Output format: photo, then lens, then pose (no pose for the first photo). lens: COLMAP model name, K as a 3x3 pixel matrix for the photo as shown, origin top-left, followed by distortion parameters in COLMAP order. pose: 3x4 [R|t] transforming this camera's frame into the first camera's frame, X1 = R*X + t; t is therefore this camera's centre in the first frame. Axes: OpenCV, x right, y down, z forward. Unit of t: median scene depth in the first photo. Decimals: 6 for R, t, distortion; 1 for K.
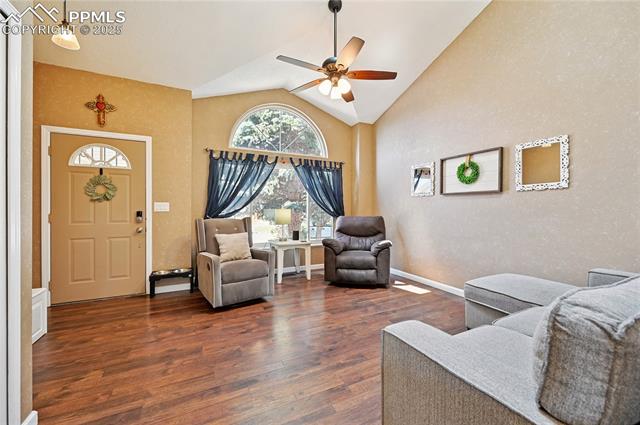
lens RADIAL K [[261.2, 0, 326.7], [0, 261.2, 210.1], [0, 0, 1]] dist [-0.002948, 0.000727]
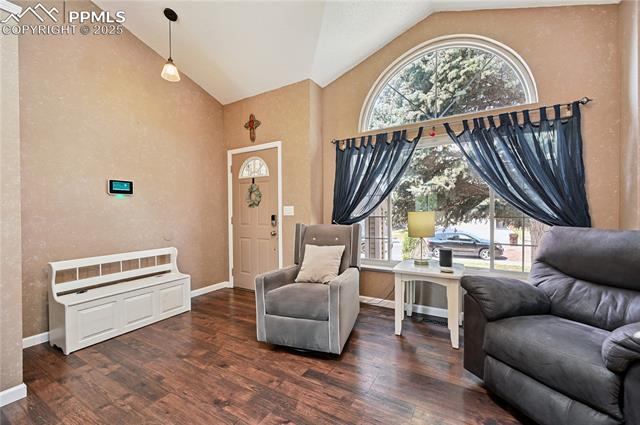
lens RADIAL K [[261.2, 0, 324.5], [0, 261.2, 212.9], [0, 0, 1]] dist [-0.002948, 0.000727]
pose [[0.557610, -0.004884, -0.830089, 0.245950], [0.006796, 0.999976, -0.001318, -0.001930], [0.830076, -0.004906, 0.557629, 0.564512]]
